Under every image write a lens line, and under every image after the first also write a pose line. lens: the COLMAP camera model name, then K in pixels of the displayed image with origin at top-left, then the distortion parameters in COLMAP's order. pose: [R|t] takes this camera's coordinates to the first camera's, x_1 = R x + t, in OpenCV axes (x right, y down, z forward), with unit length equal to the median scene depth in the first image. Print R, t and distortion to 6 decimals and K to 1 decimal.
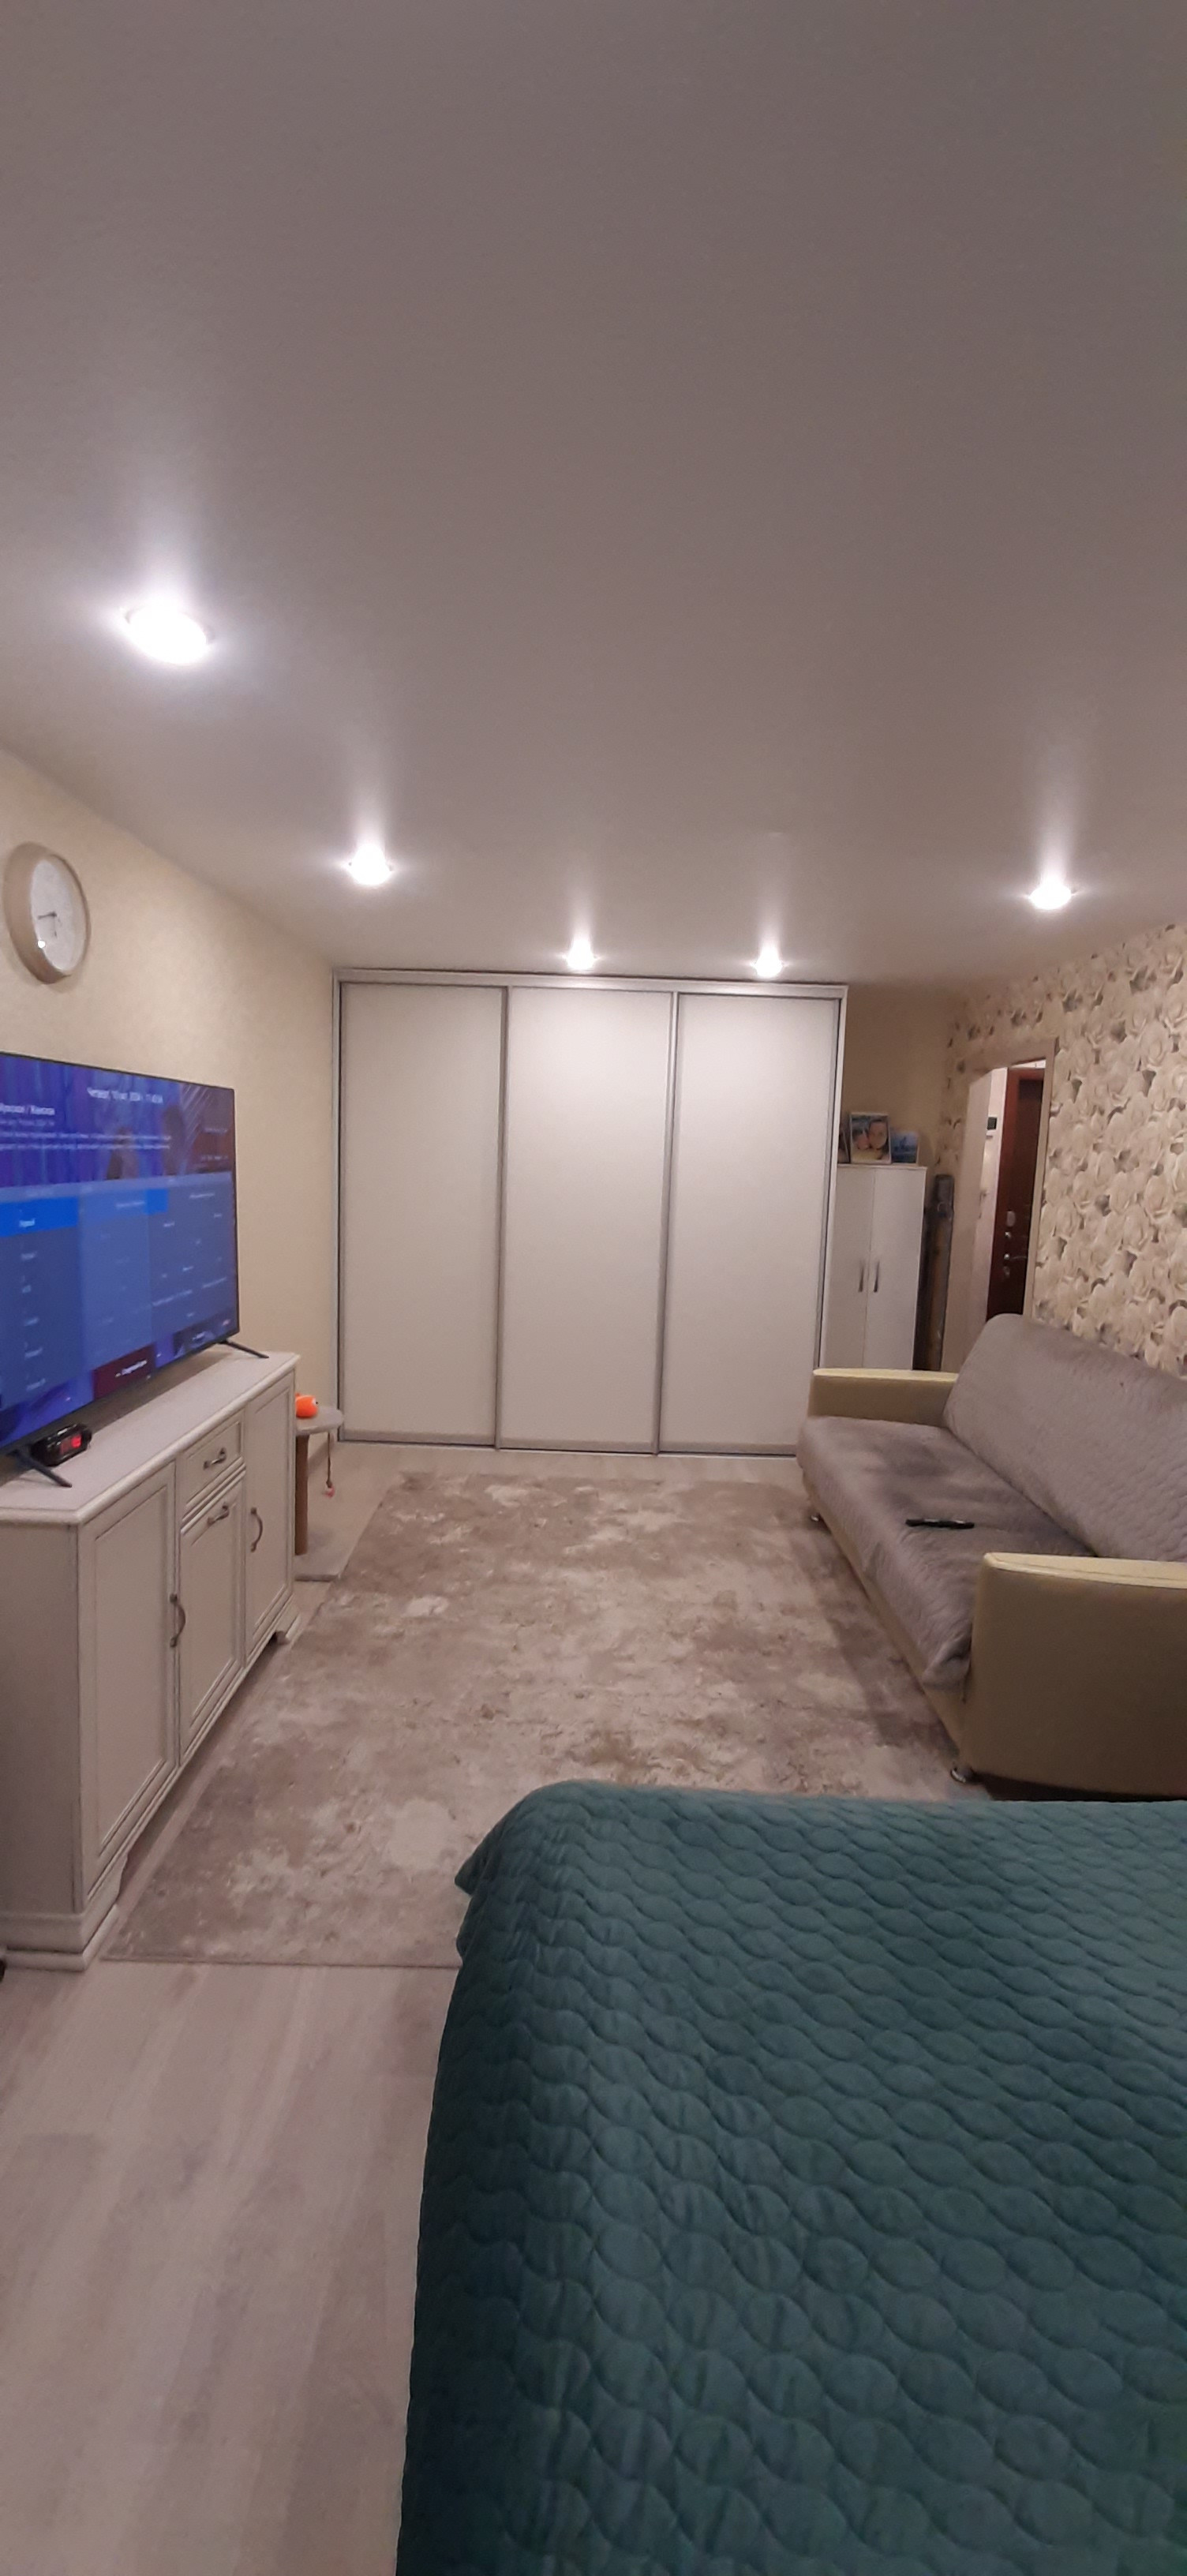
lens RADIAL K [[1013.8, 0, 585.8], [0, 1013.8, 1263.6], [0, 0, 1]] dist [0.005867, -0.008328]
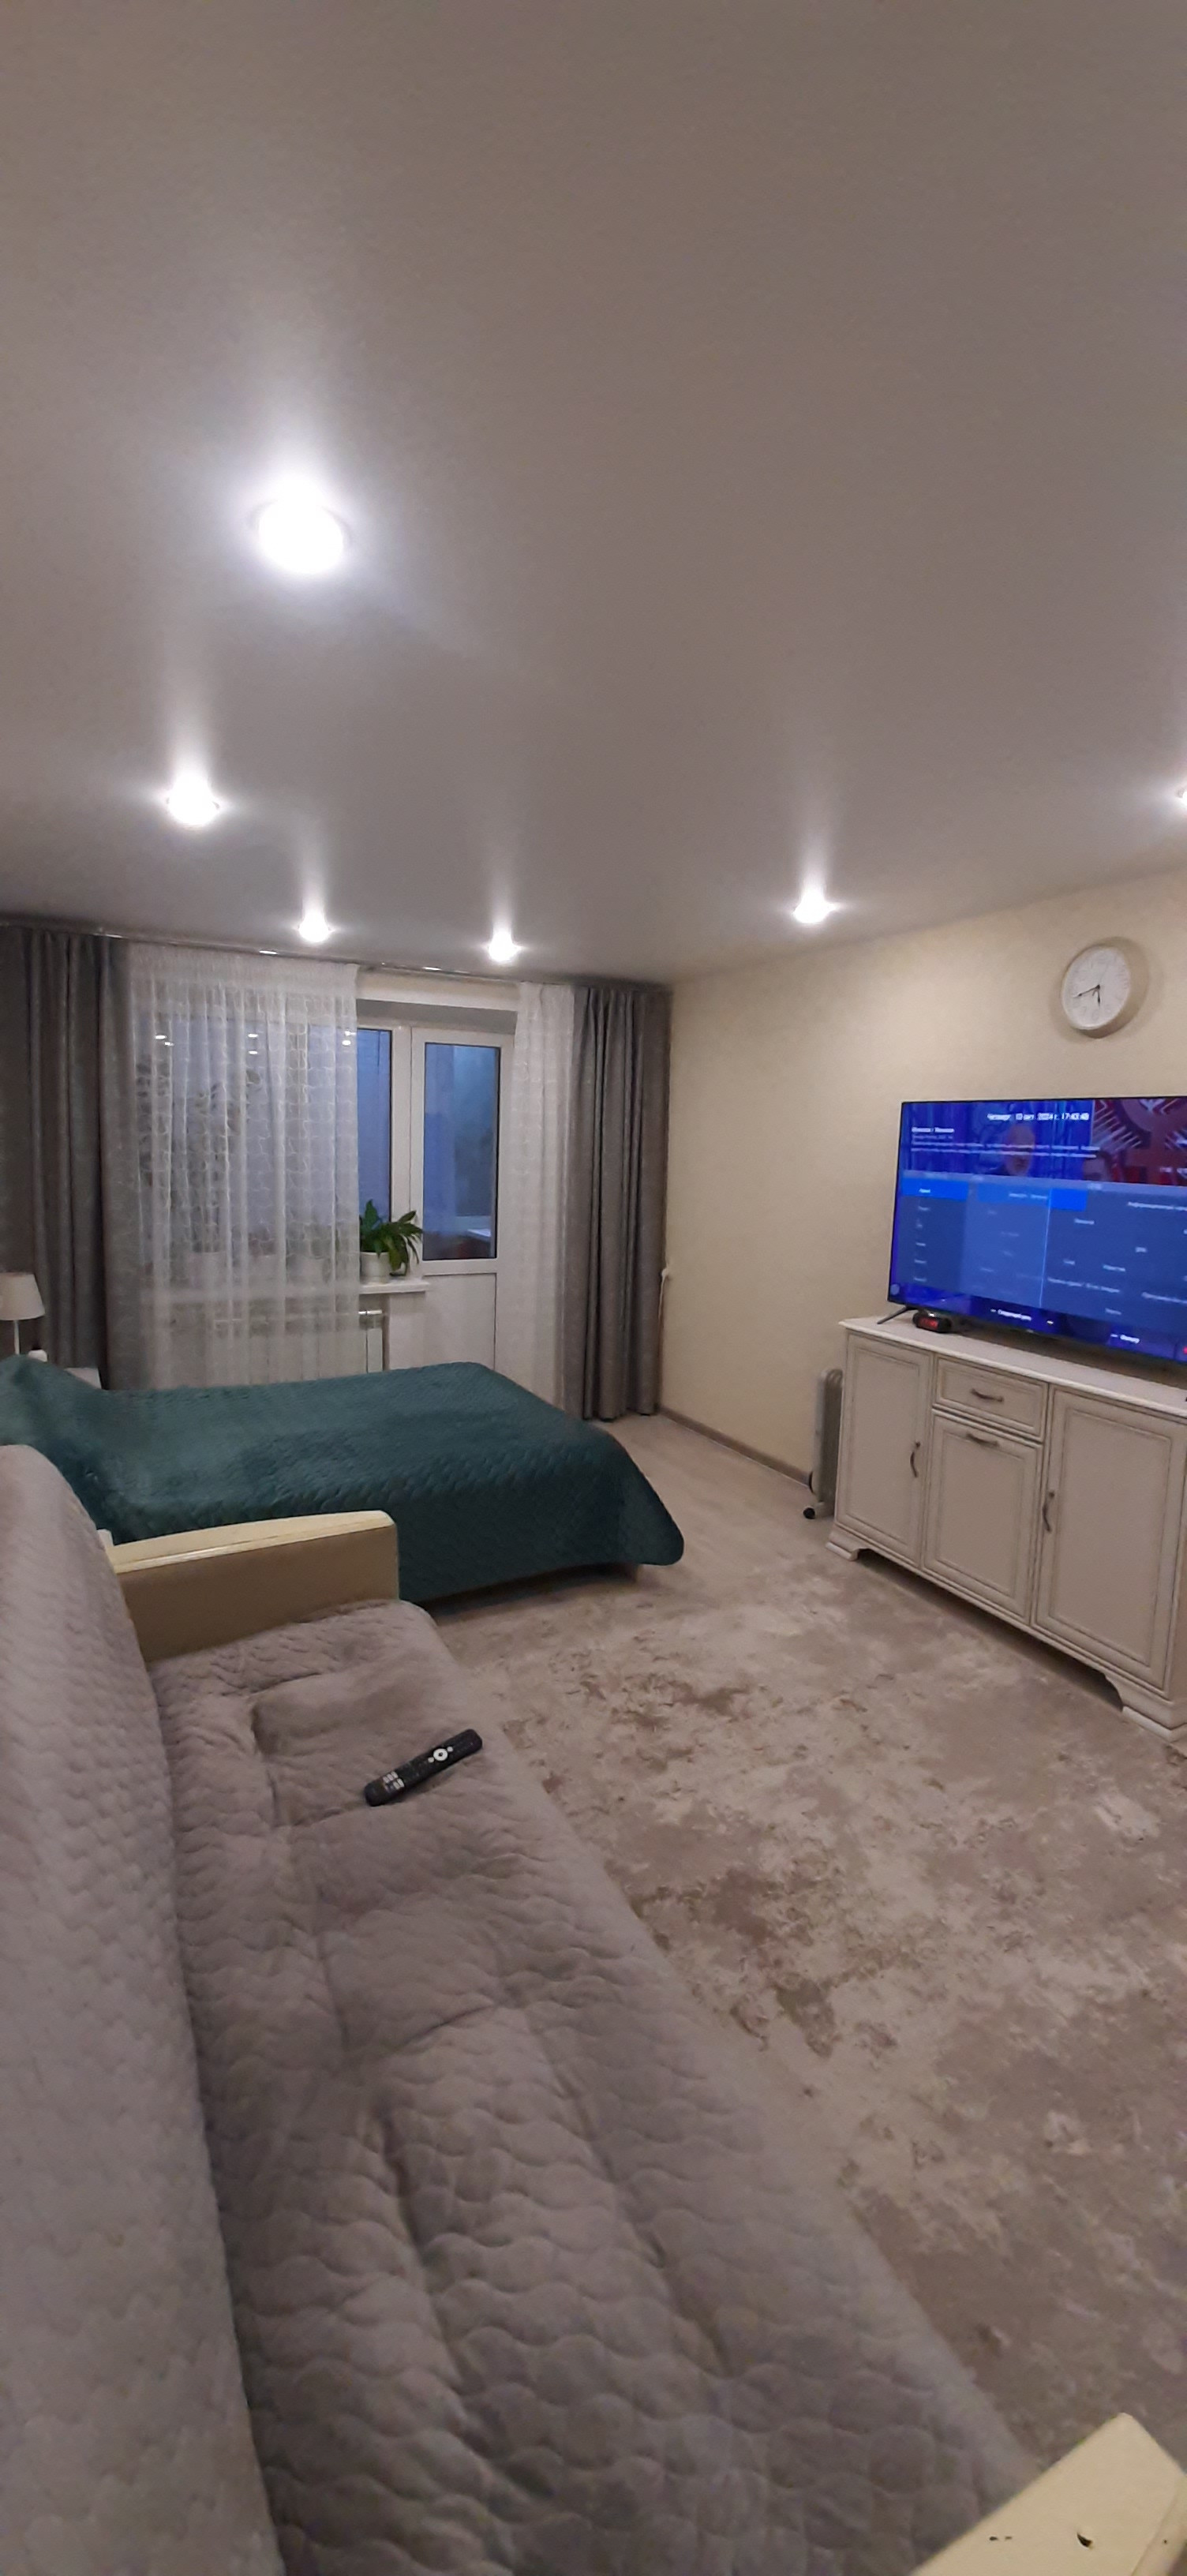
lens RADIAL K [[1013.8, 0, 602.2], [0, 1013.8, 1235.5], [0, 0, 1]] dist [0.005867, -0.008328]
pose [[-0.880249, -0.011658, -0.474369, 0.563568], [-0.112149, 0.976487, 0.184107, -0.155676], [0.461068, 0.215260, -0.860859, 1.550150]]
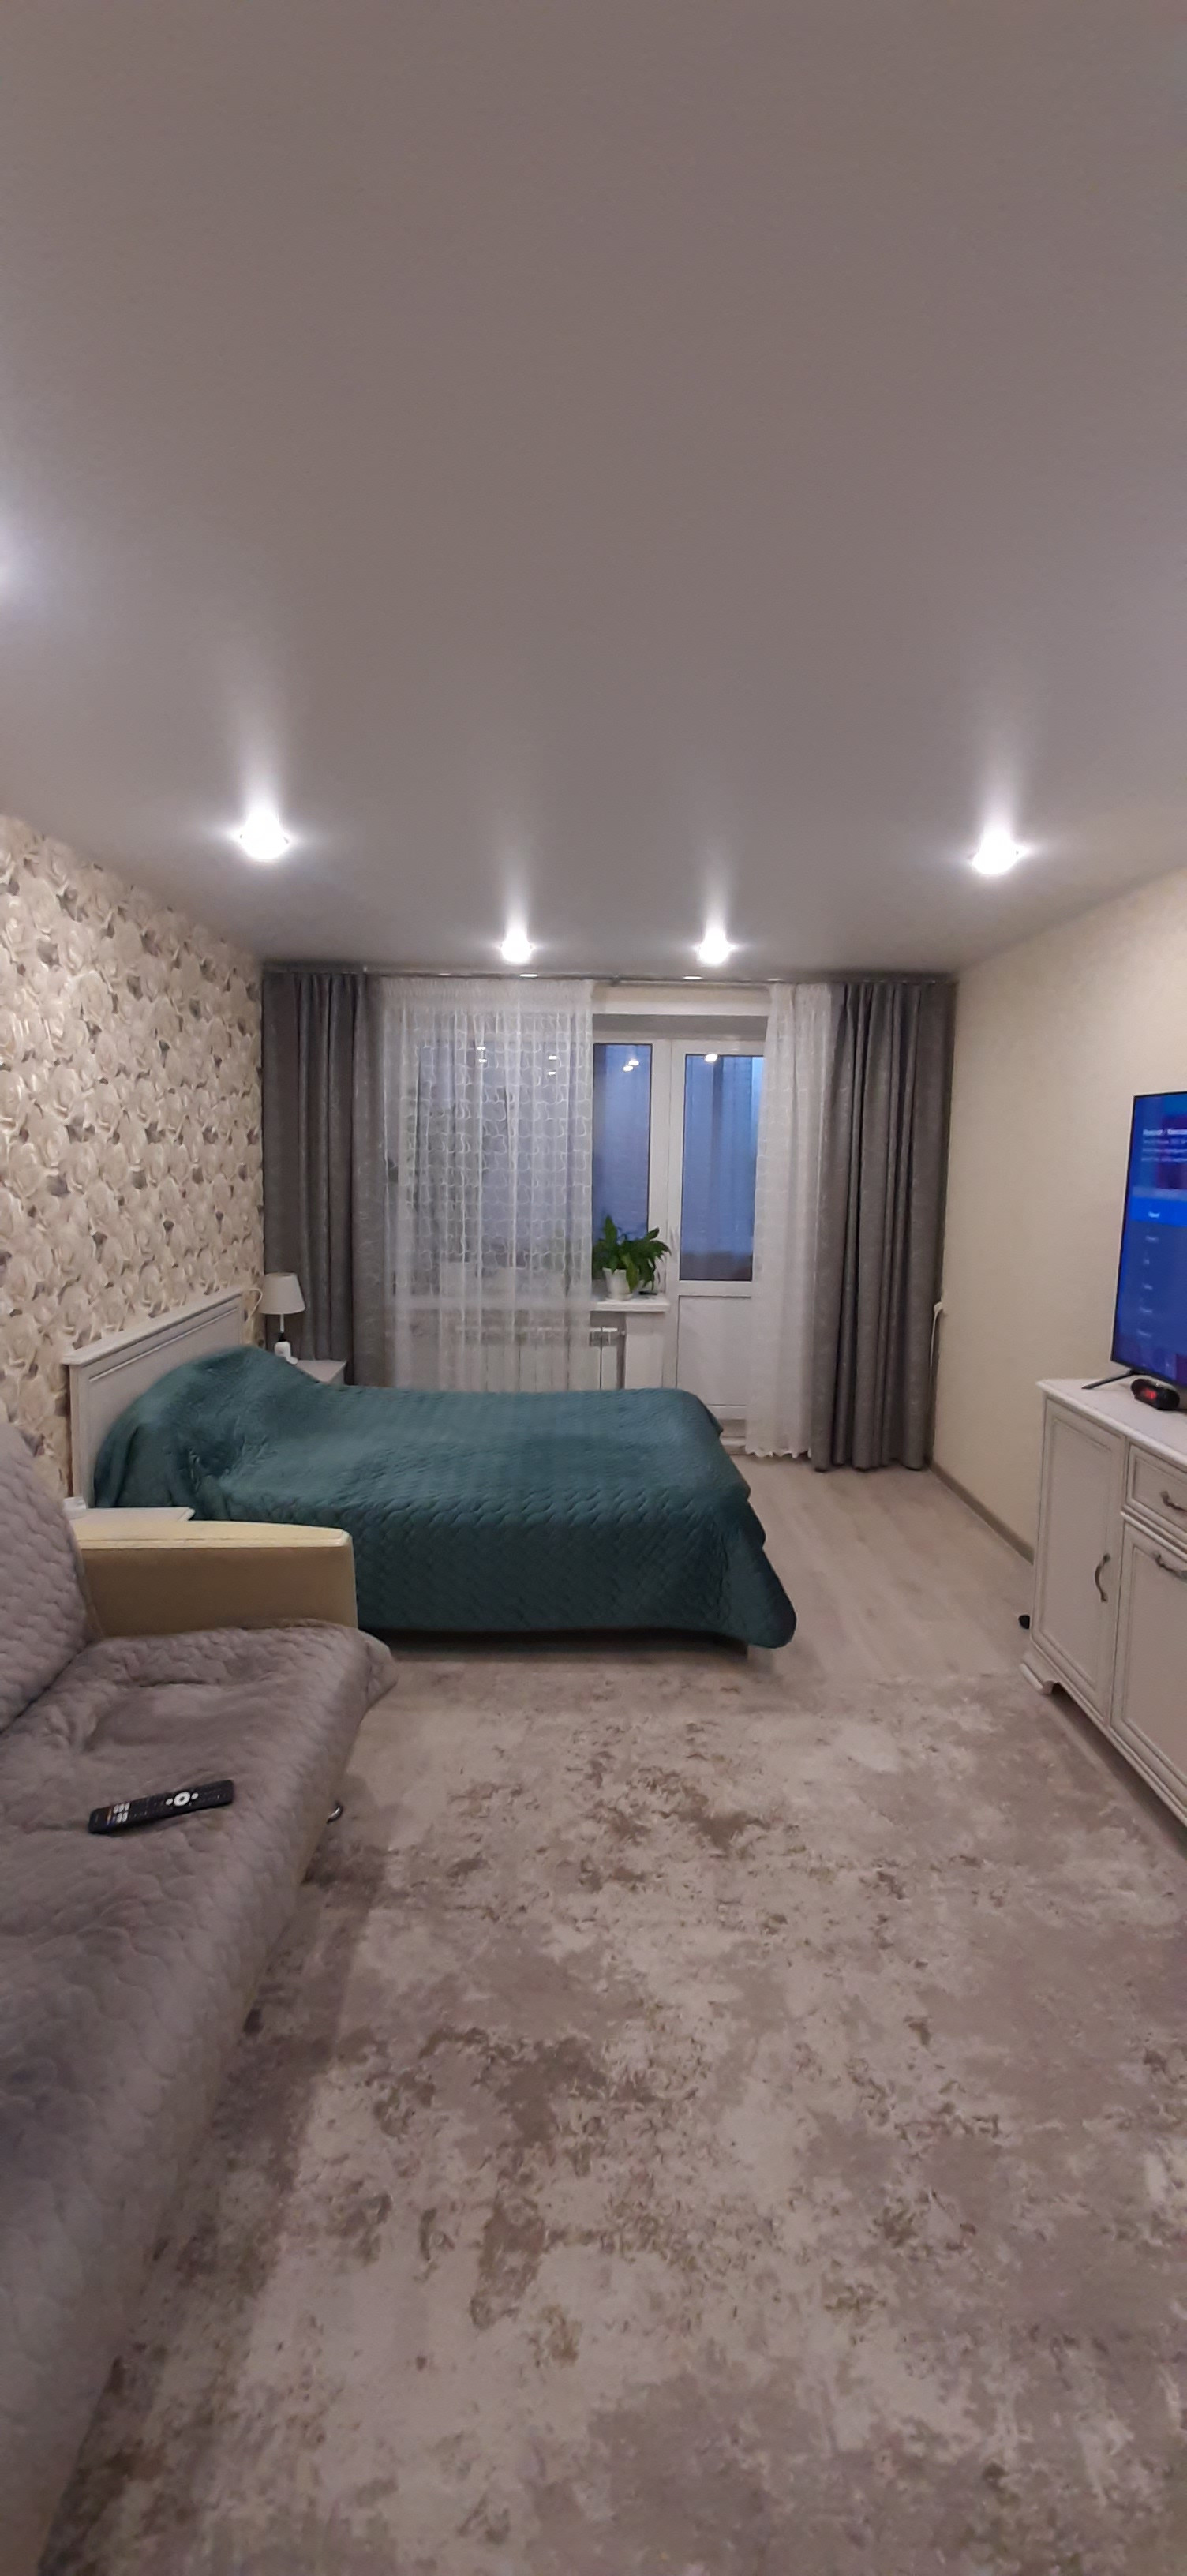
lens RADIAL K [[1013.8, 0, 594.7], [0, 1013.8, 1236.5], [0, 0, 1]] dist [0.005867, -0.008328]
pose [[-0.998614, -0.047292, -0.023103, 0.155662], [-0.051047, 0.977182, 0.206179, -0.169530], [0.012825, 0.207072, -0.978242, 1.547065]]
